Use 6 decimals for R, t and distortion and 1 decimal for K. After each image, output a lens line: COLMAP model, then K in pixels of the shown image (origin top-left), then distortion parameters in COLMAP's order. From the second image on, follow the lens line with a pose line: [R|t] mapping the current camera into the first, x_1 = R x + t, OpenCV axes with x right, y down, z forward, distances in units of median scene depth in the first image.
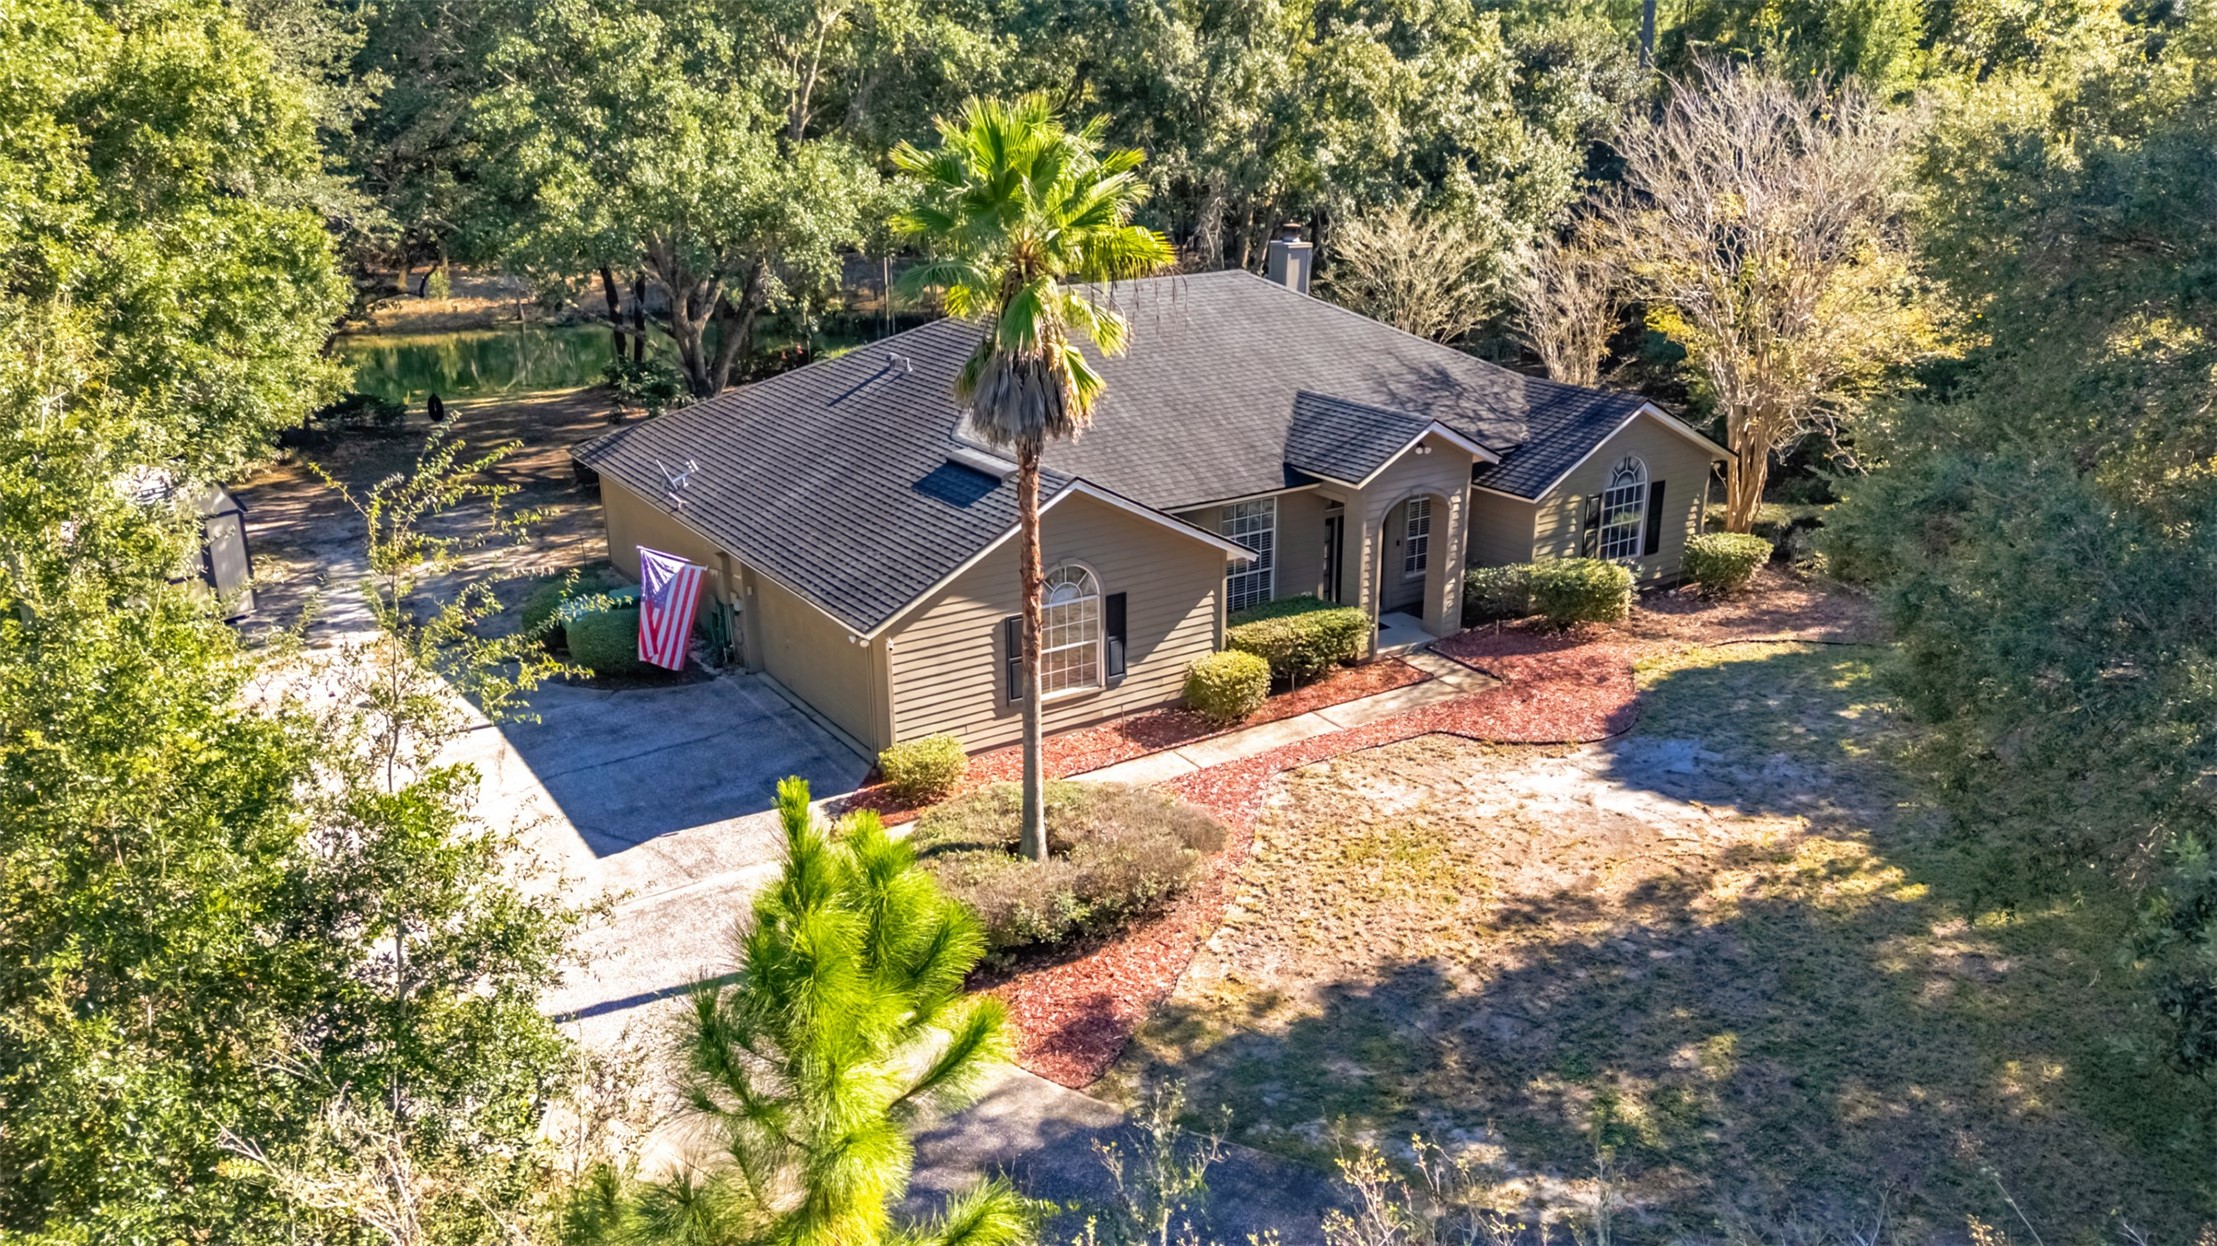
lens RADIAL K [[1557.9, 0, 1108.5], [0, 1557.9, 623.0], [0, 0, 1]] dist [0.132328, -0.000219]
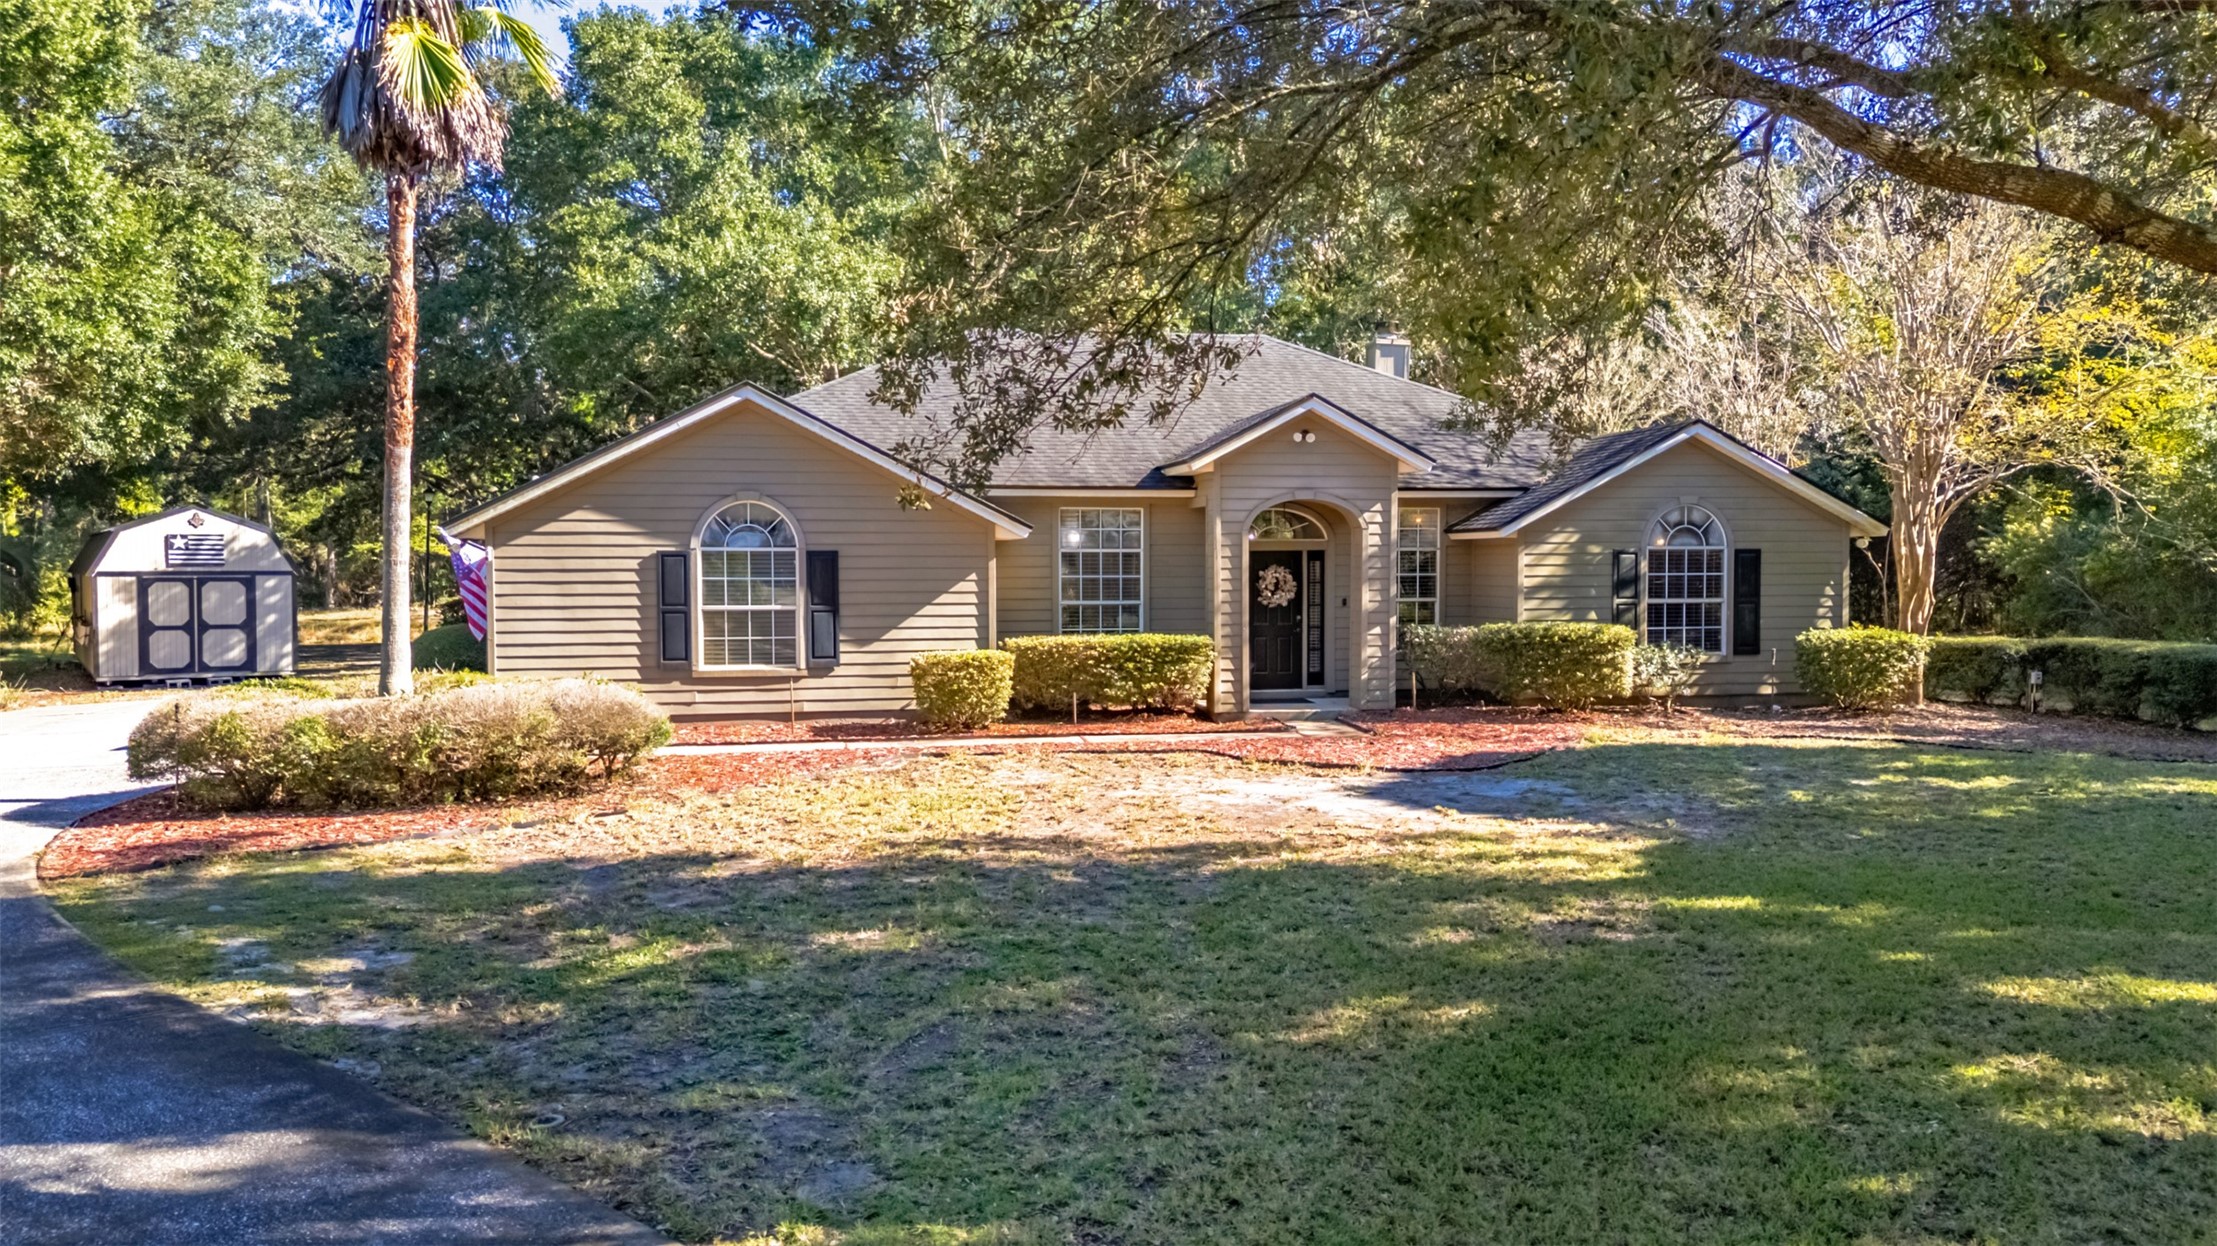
lens RADIAL K [[1557.9, 0, 1108.5], [0, 1557.9, 623.0], [0, 0, 1]] dist [0.132328, -0.000219]
pose [[0.921620, 0.024060, -0.387346, 0.409105], [-0.130806, 0.958934, -0.251664, 0.181088], [0.365385, 0.282605, 0.886921, 0.312258]]
